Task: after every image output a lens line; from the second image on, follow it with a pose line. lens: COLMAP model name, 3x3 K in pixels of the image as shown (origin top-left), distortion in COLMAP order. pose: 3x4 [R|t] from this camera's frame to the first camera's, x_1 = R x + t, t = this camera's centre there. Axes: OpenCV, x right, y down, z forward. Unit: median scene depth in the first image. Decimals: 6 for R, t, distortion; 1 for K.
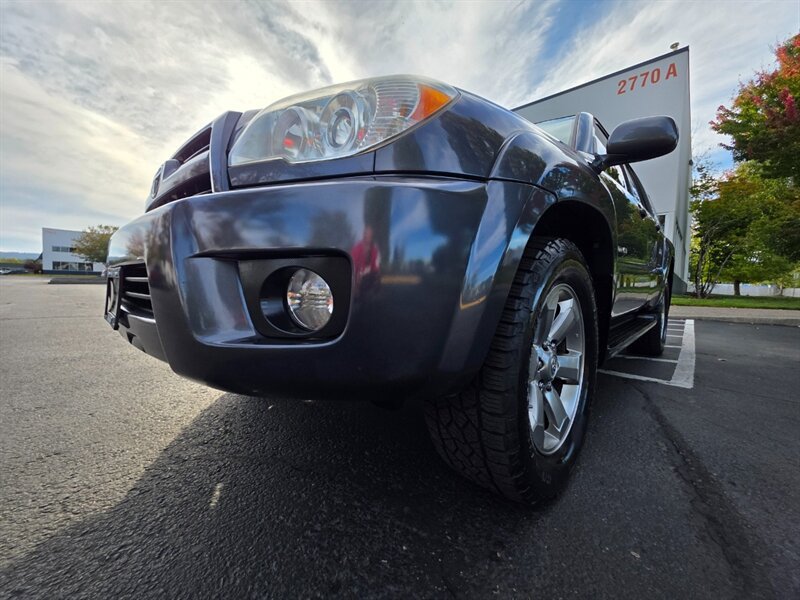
lens RADIAL K [[315.9, 0, 400.0], [0, 315.9, 300.0], [0, 0, 1]] dist [-0.001398, -0.000229]
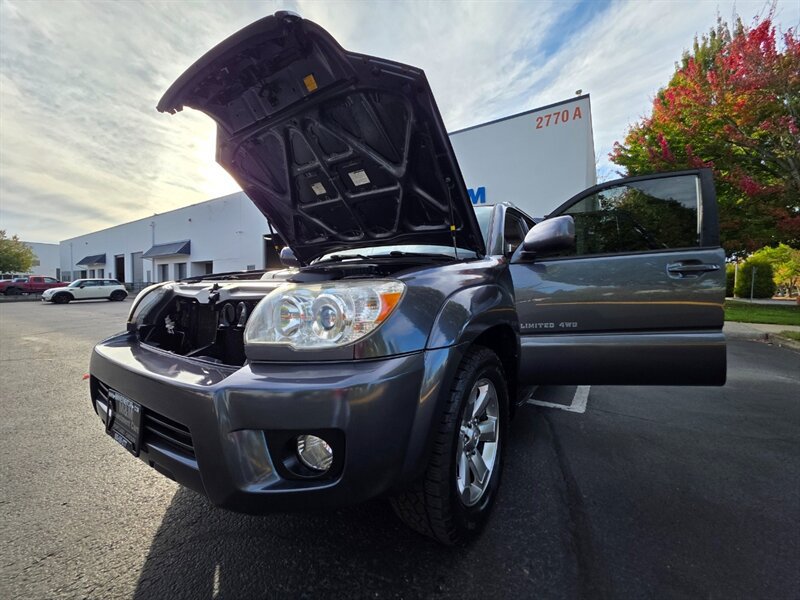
lens RADIAL K [[314.4, 0, 400.0], [0, 314.4, 300.0], [0, 0, 1]] dist [0.001910, -0.001833]
pose [[0.985022, -0.025724, 0.170500, -0.066830], [0.028352, 0.999513, -0.012999, -0.384285], [-0.170082, 0.017639, 0.985272, -0.322630]]
